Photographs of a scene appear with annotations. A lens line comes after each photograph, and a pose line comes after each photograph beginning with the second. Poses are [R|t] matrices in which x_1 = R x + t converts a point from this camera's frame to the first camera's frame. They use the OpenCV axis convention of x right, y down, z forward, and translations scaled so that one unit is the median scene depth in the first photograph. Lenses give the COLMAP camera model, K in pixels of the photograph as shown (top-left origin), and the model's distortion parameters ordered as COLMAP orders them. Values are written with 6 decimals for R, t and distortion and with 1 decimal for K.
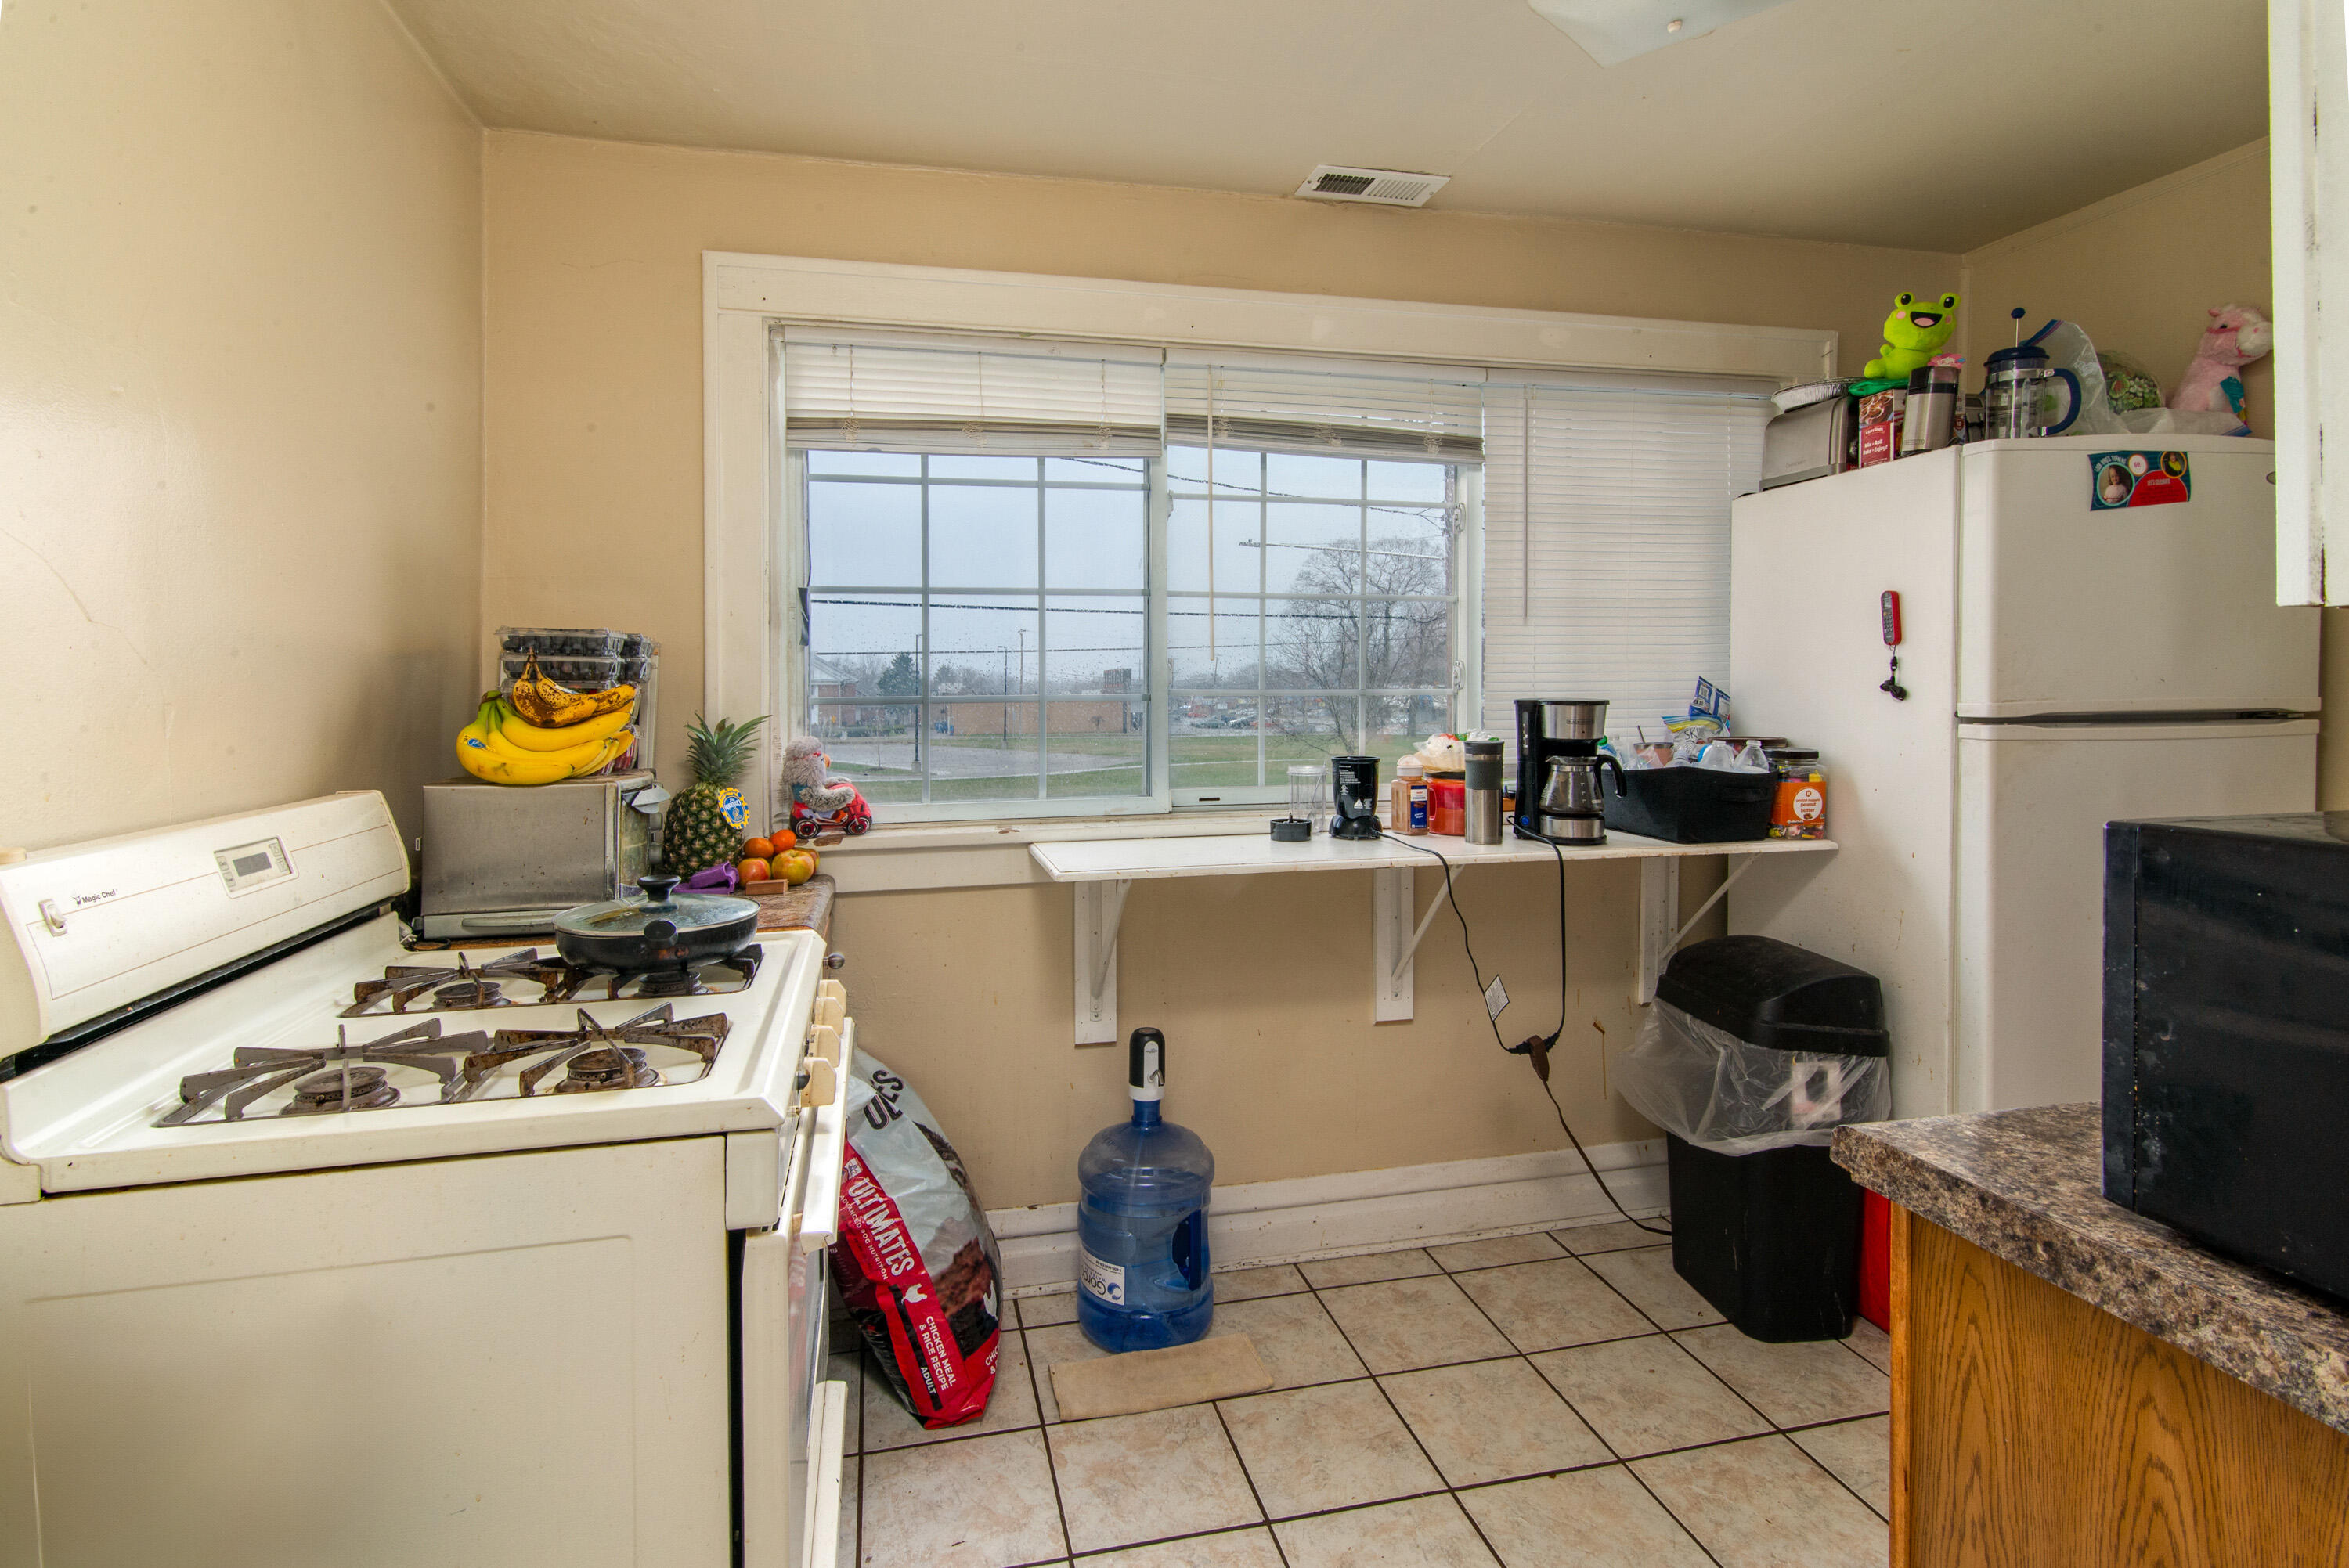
lens RADIAL K [[1214.4, 0, 1195.4], [0, 1214.4, 701.4], [0, 0, 1]] dist [0.004688, 0.000631]
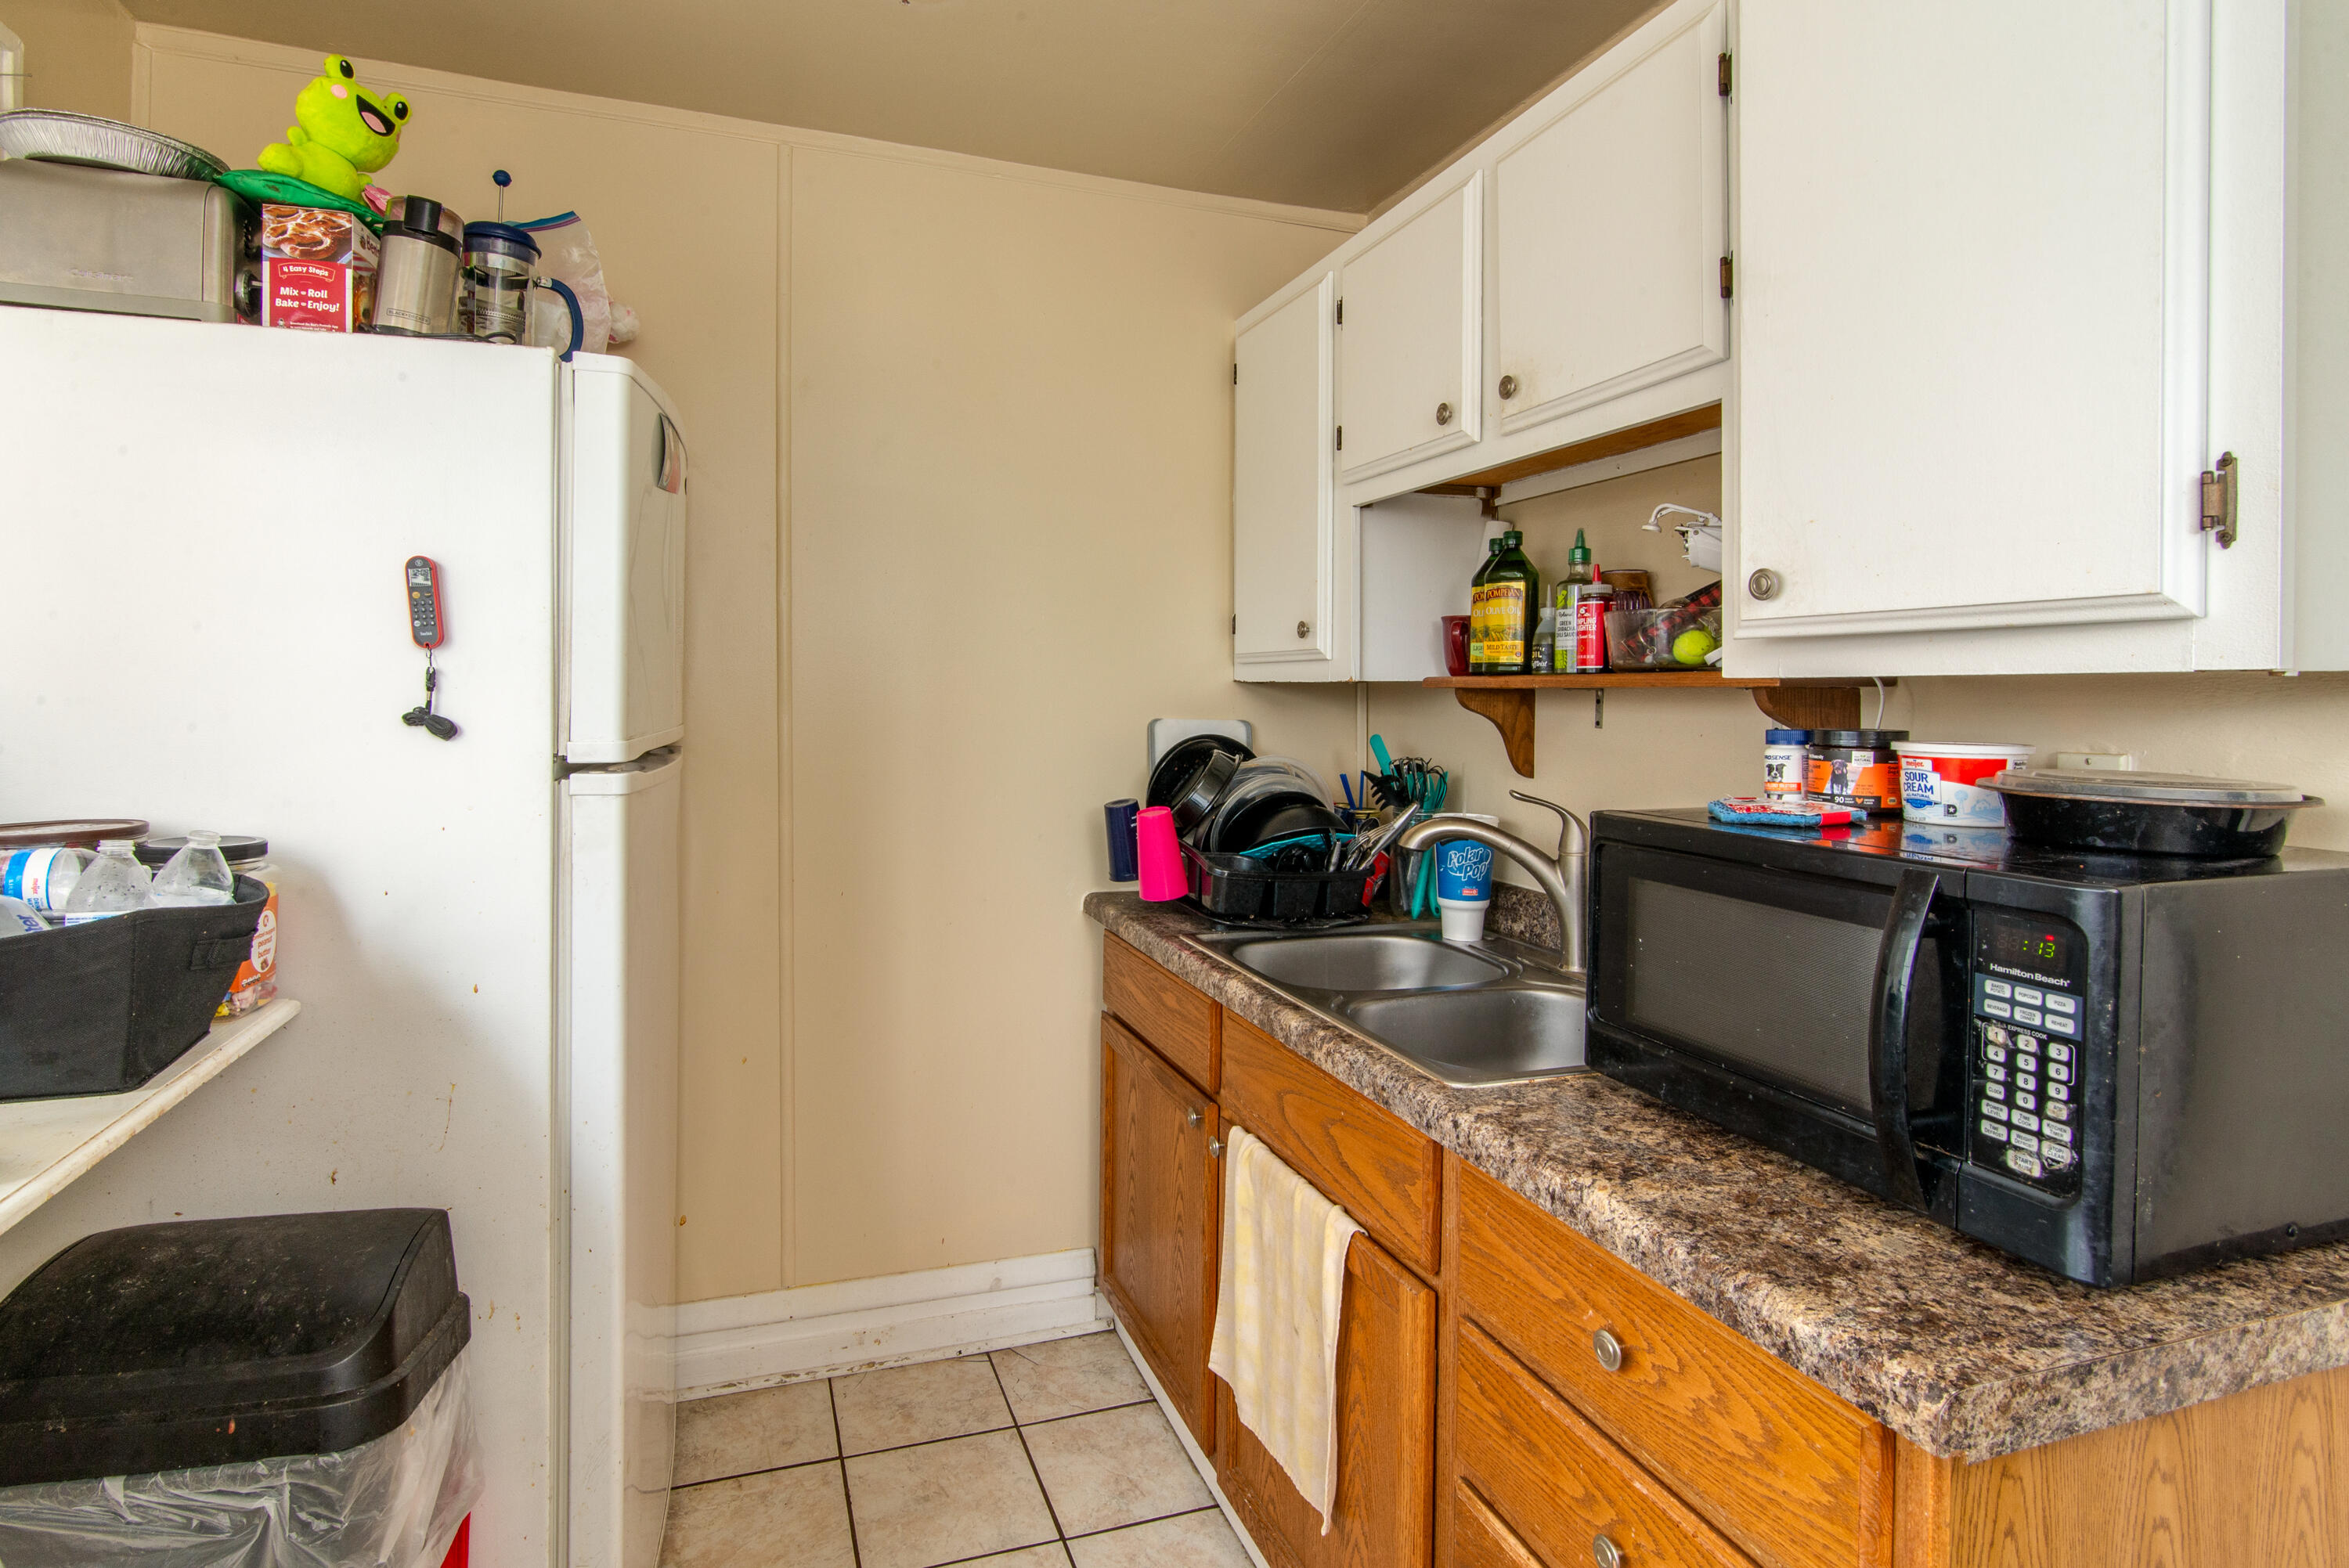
lens RADIAL K [[1214.4, 0, 1144.3], [0, 1214.4, 705.0], [0, 0, 1]] dist [0.004688, 0.000631]
pose [[-0.080170, -0.008086, 0.996748, -0.048424], [0.005317, 0.999949, 0.008539, -0.020686], [-0.996767, 0.005984, -0.080123, 0.664876]]
